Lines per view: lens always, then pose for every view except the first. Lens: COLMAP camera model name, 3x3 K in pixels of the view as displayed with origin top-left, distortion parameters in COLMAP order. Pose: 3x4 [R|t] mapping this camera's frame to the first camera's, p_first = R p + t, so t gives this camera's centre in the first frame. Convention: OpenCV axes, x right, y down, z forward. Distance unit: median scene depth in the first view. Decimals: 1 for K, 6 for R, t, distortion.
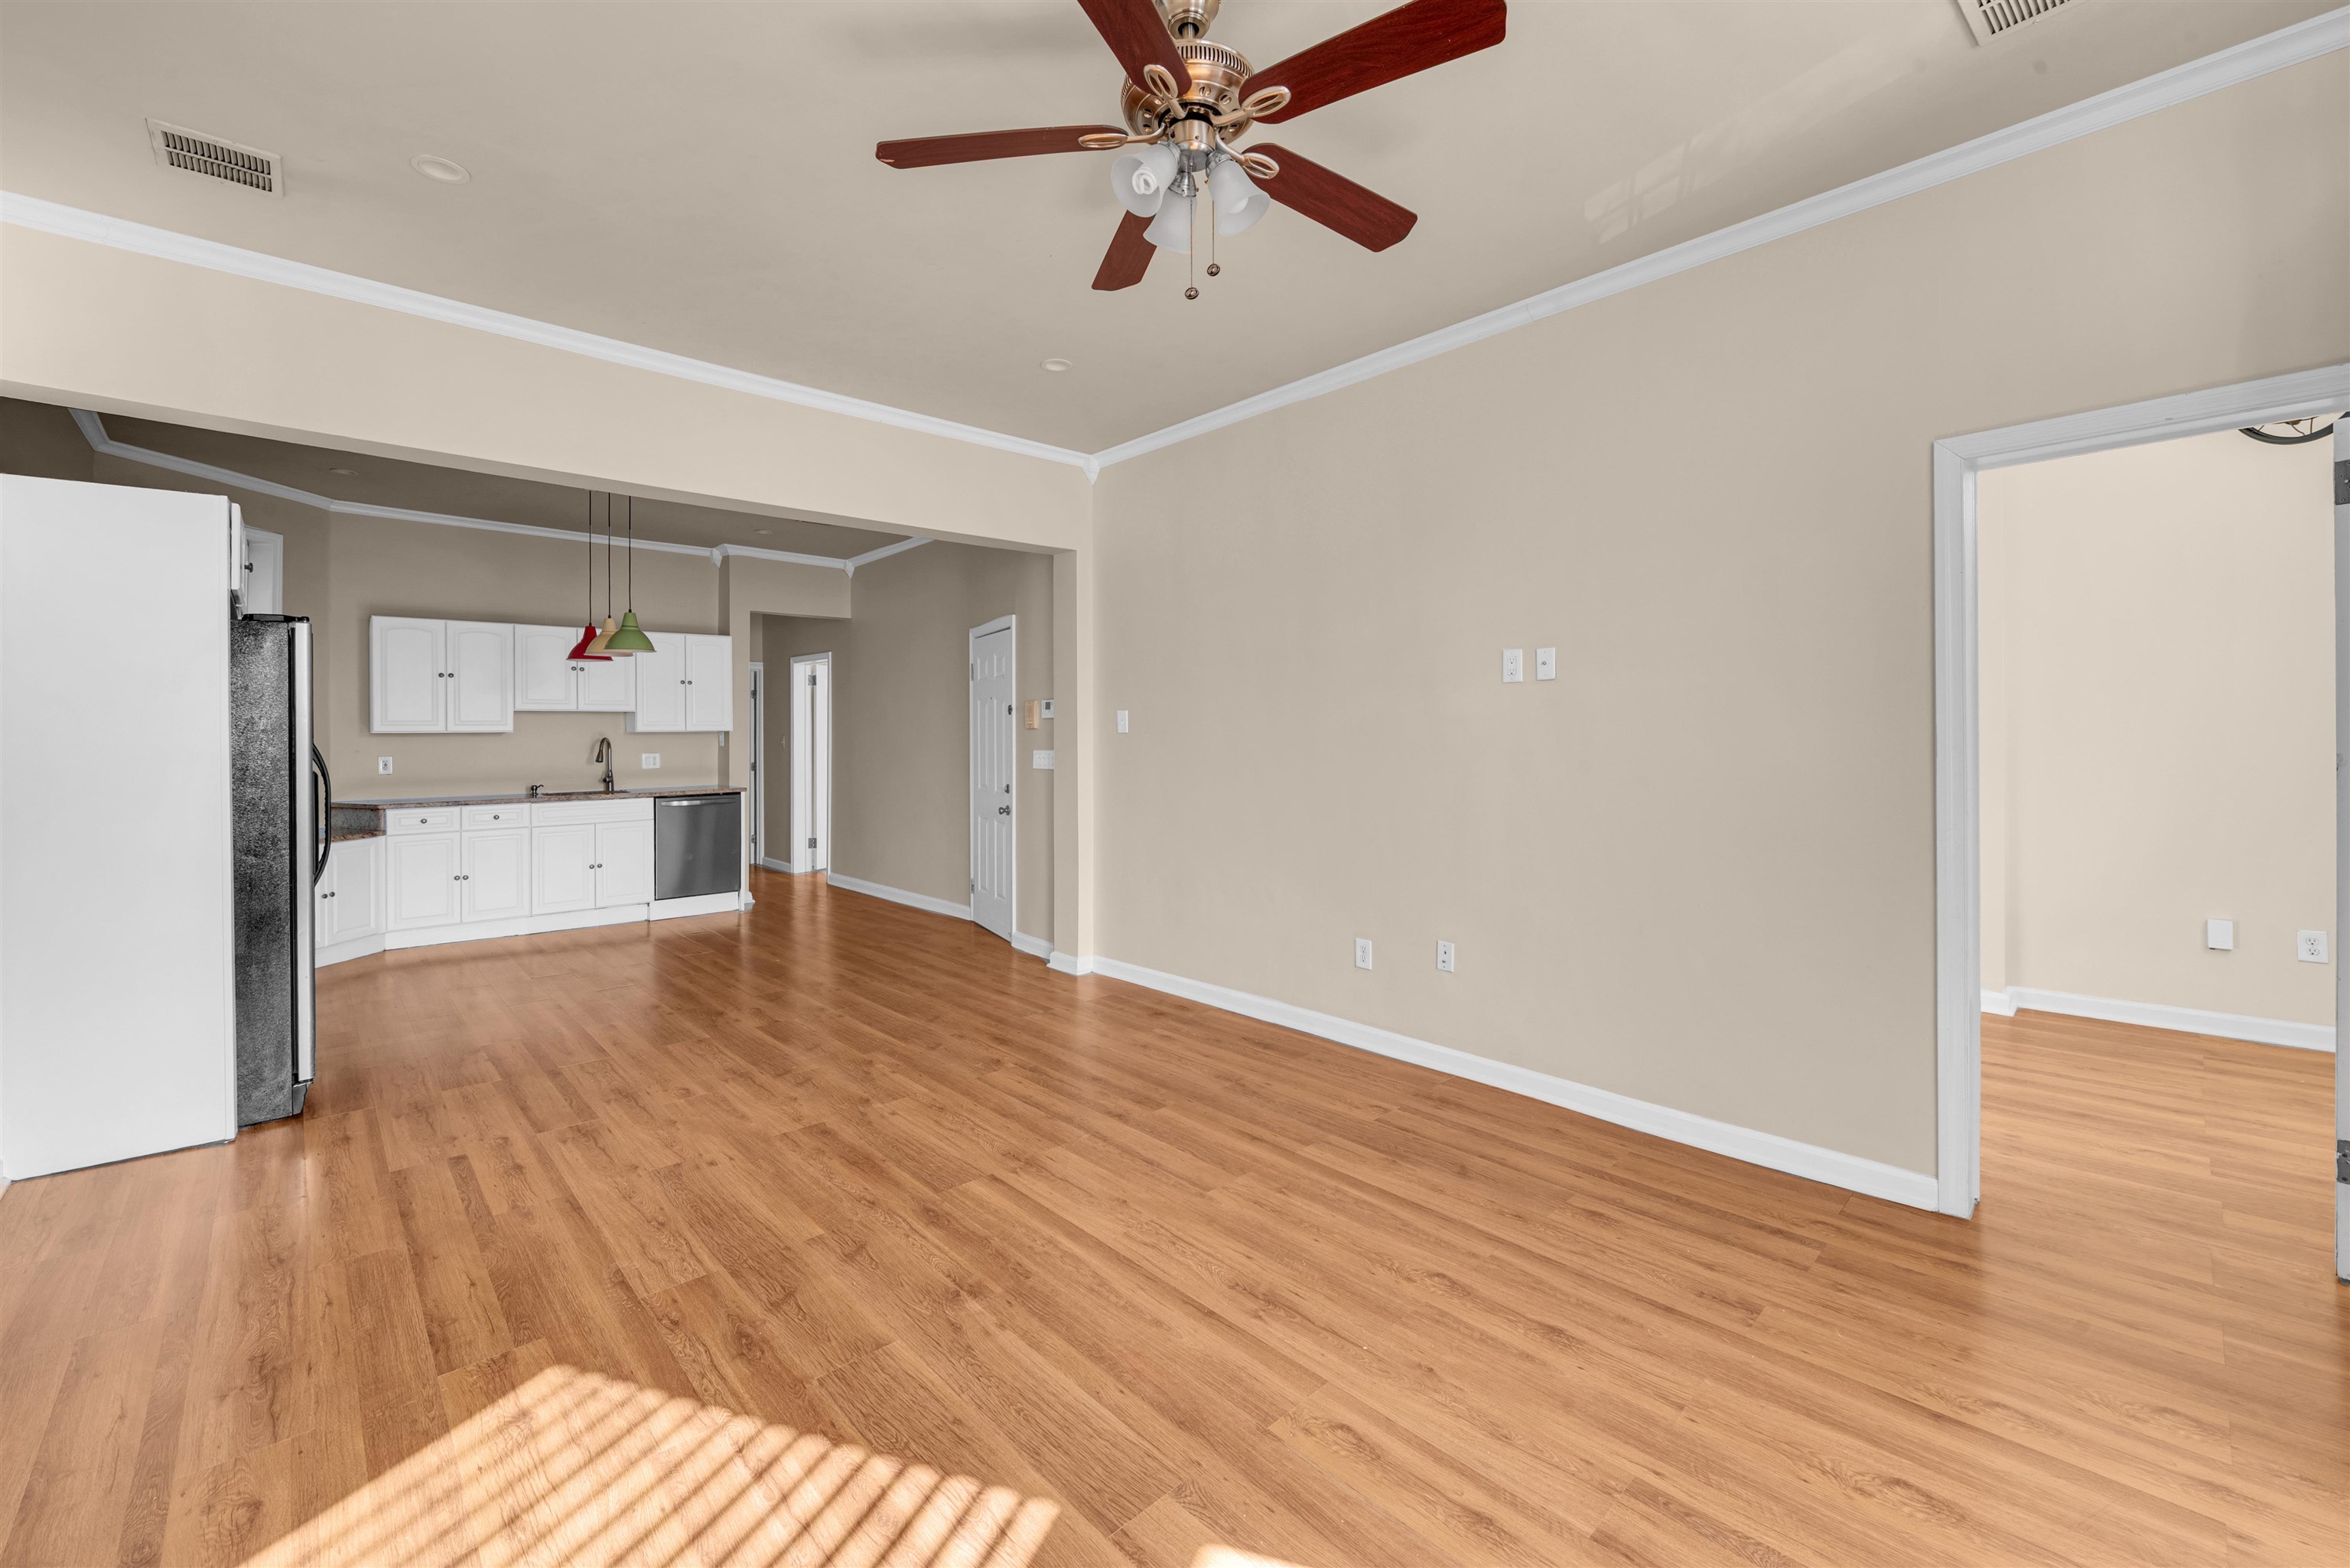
lens RADIAL K [[958.2, 0, 1180.2], [0, 958.2, 743.5], [0, 0, 1]] dist [-0.000875, -0.000282]
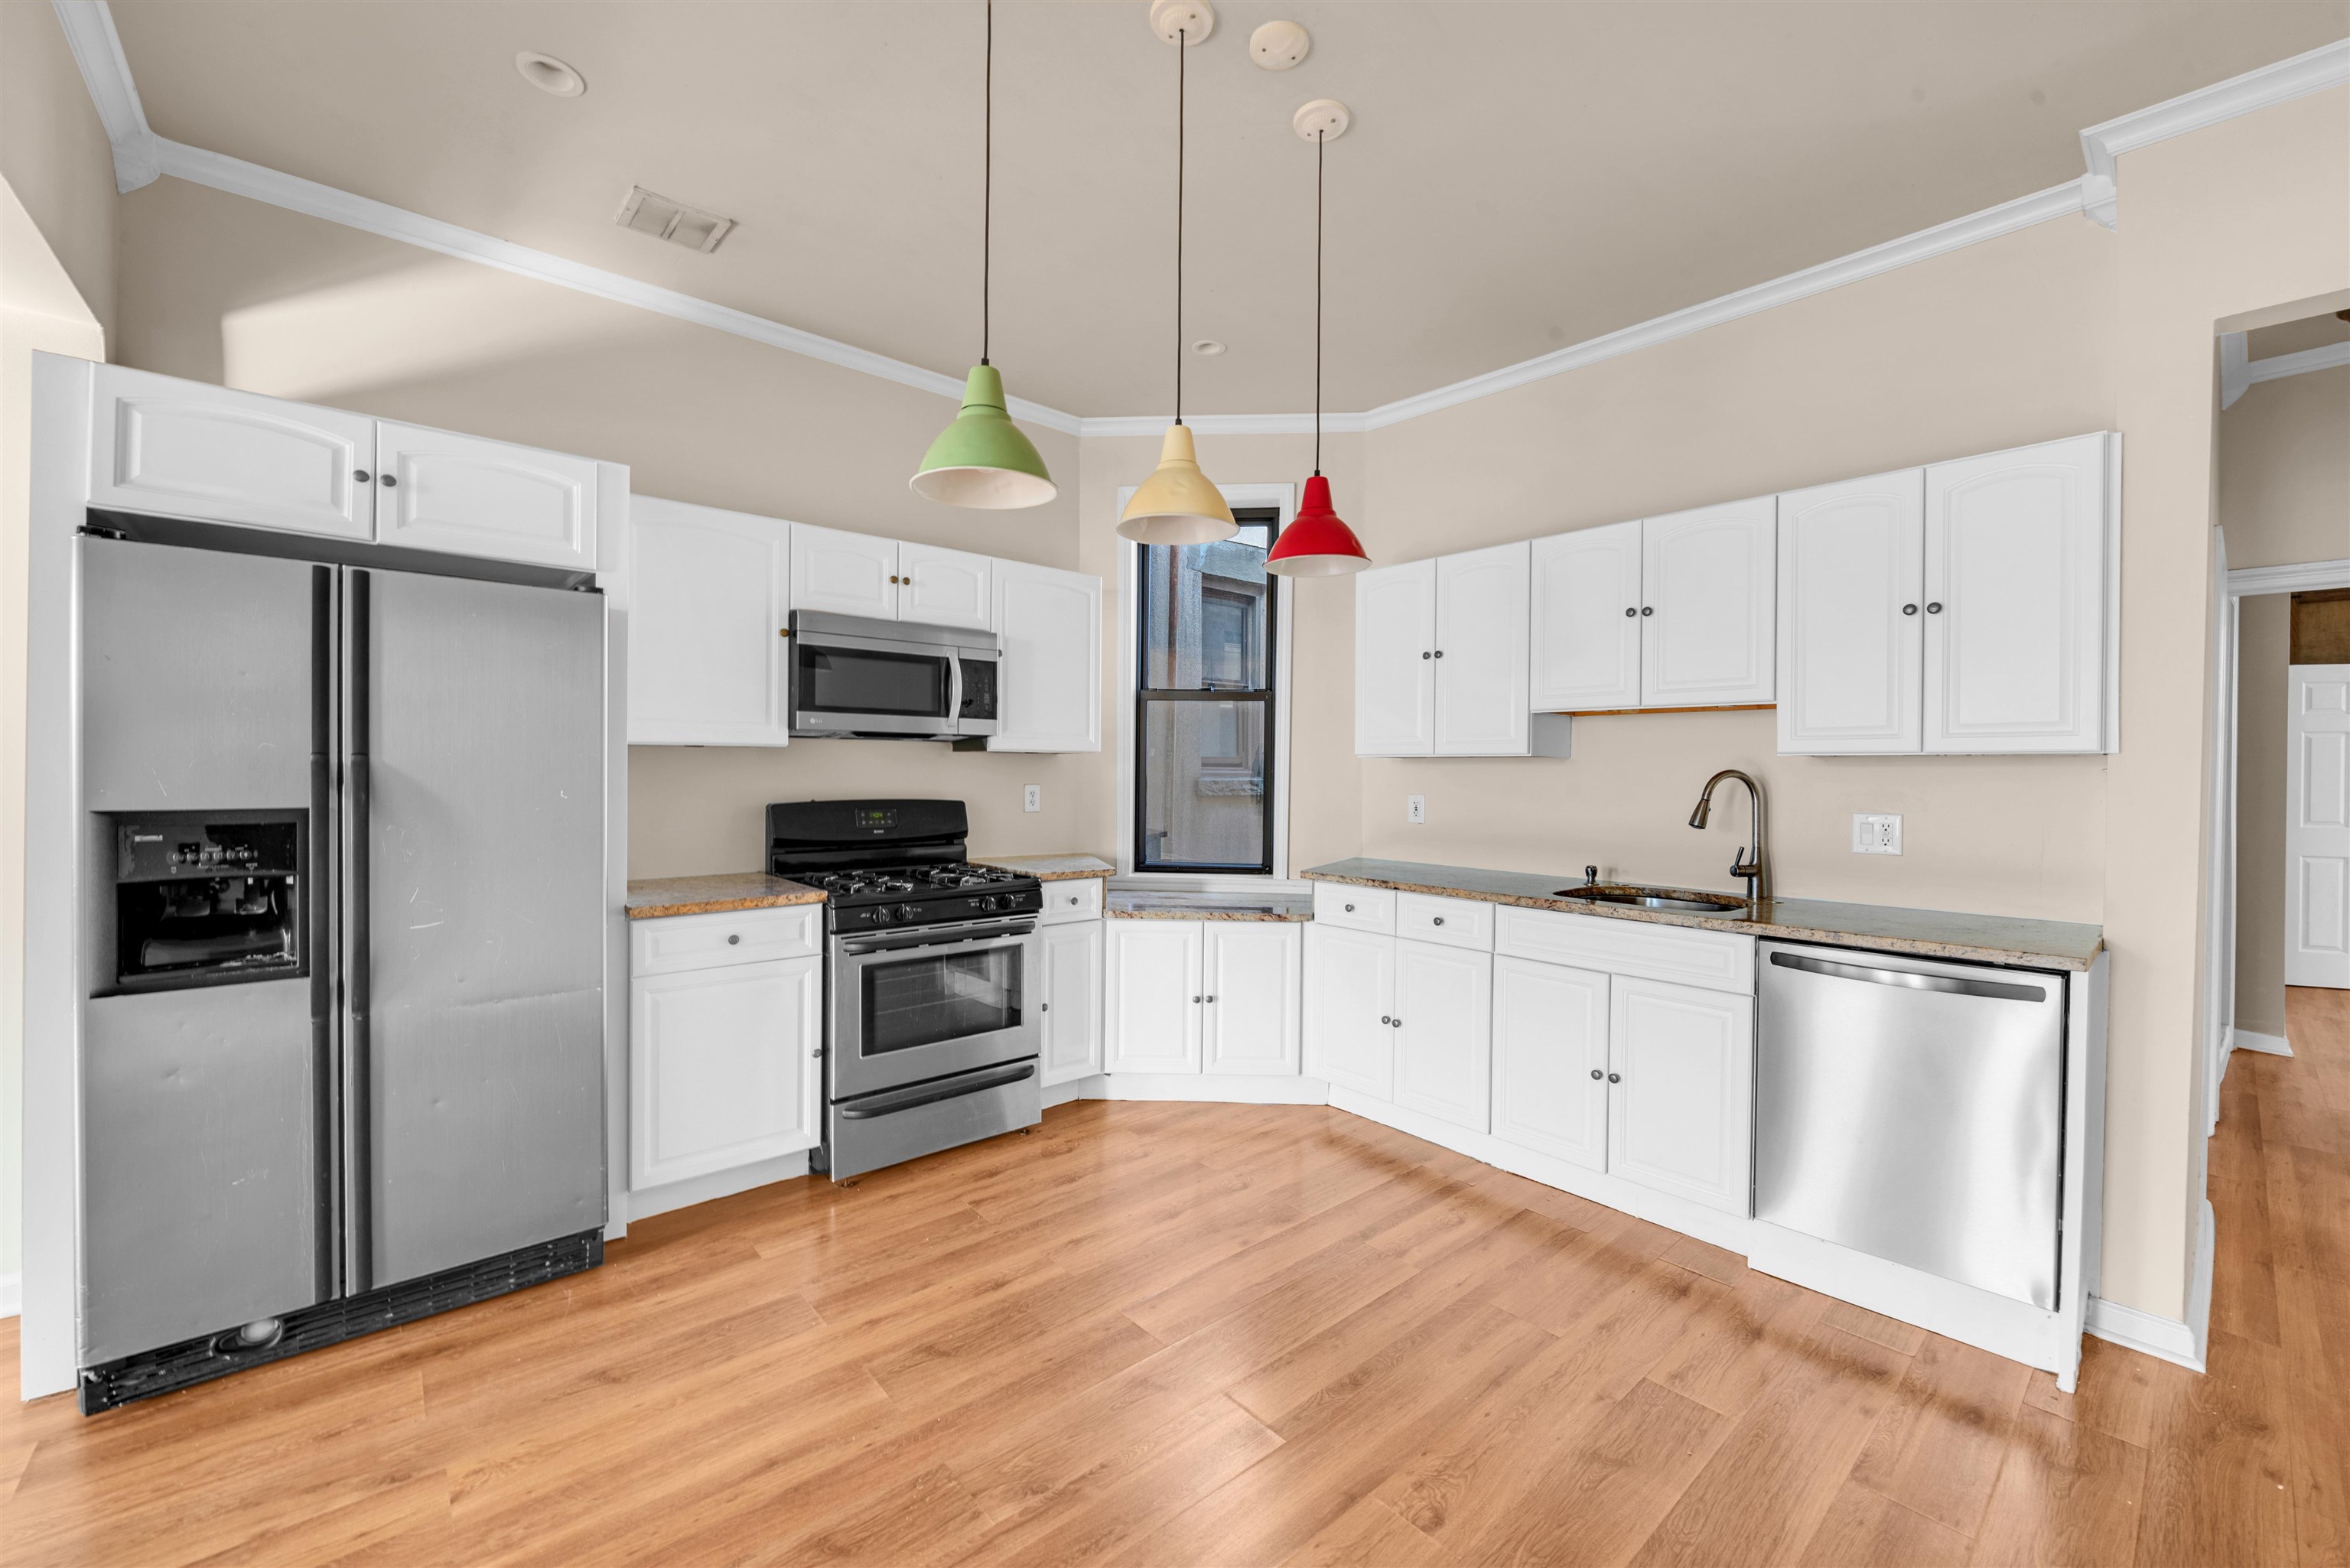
lens RADIAL K [[945.5, 0, 1175.0], [0, 945.5, 784.0], [0, 0, 1]] dist [0.009392, -0.000267]
pose [[-0.035806, 0.020759, -0.999143, -0.635847], [-0.016328, 0.999639, 0.021355, -0.015403], [0.999225, 0.017078, -0.035454, 2.696620]]
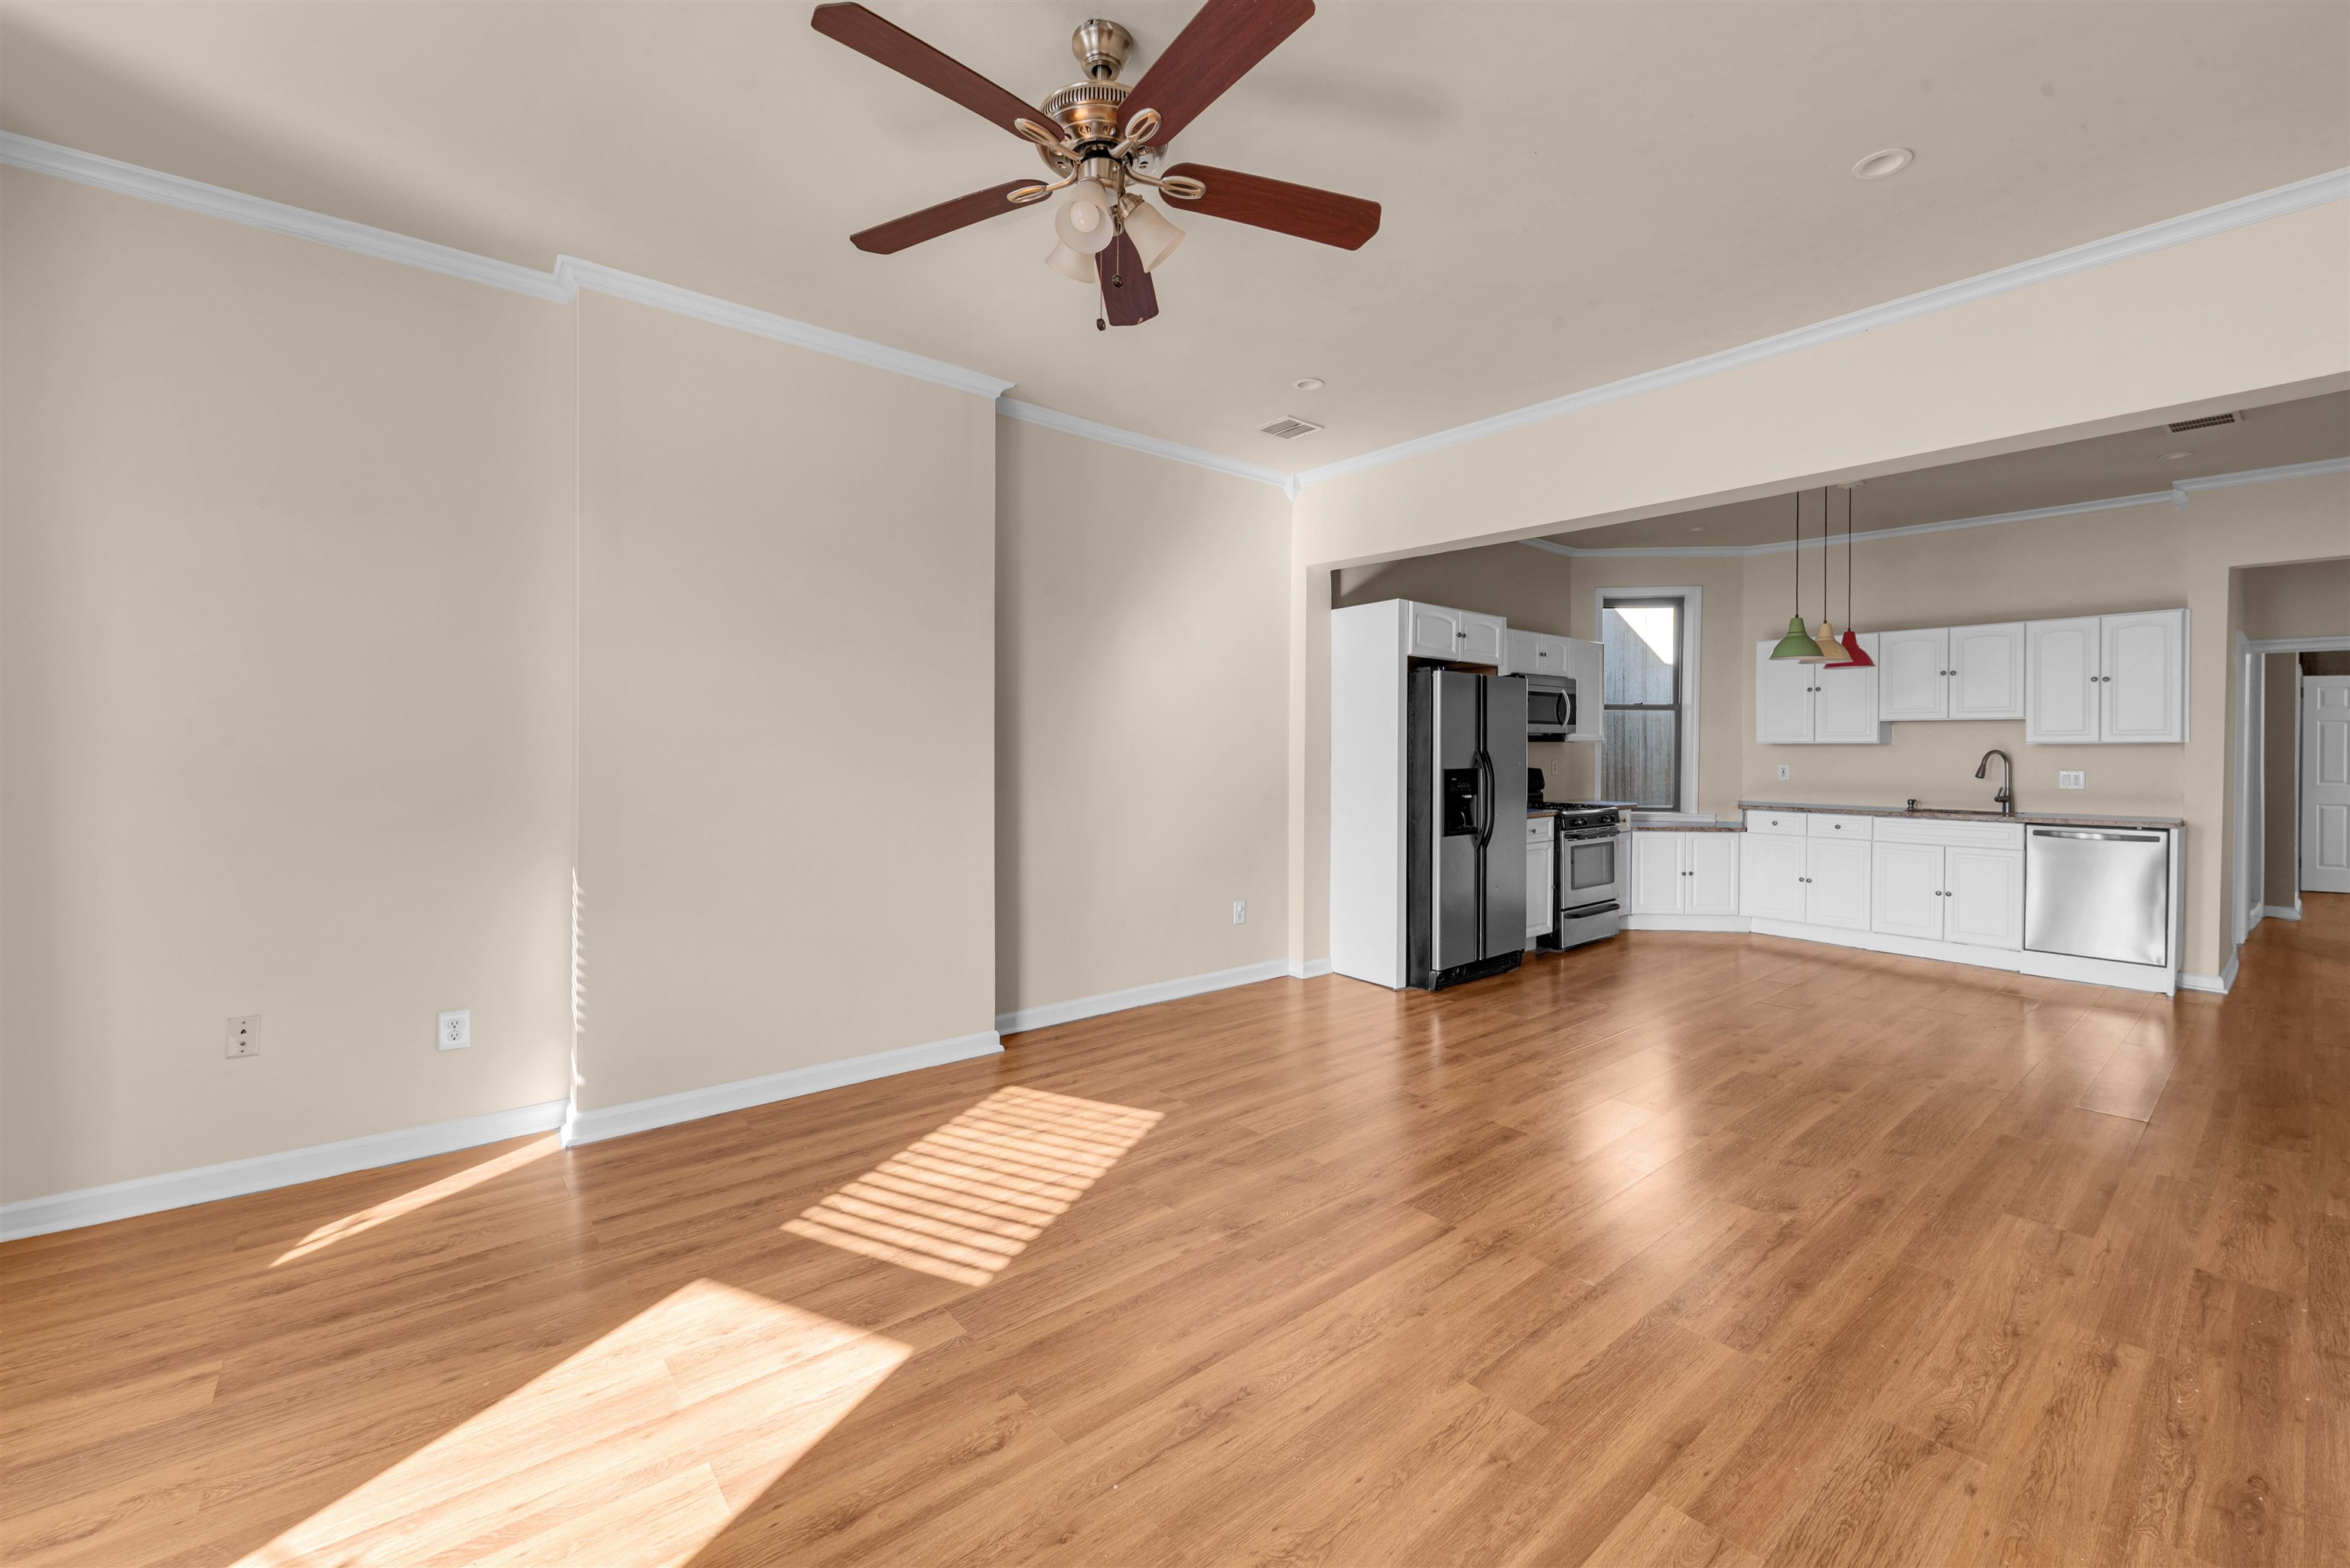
lens RADIAL K [[934.5, 0, 1177.2], [0, 934.5, 773.4], [0, 0, 1]] dist [-0.001083, -0.000210]
pose [[-0.060734, 0.034017, -0.997574, 0.985074], [-0.010871, 0.999337, 0.034739, -0.021222], [0.998095, 0.012955, -0.060324, 1.097378]]
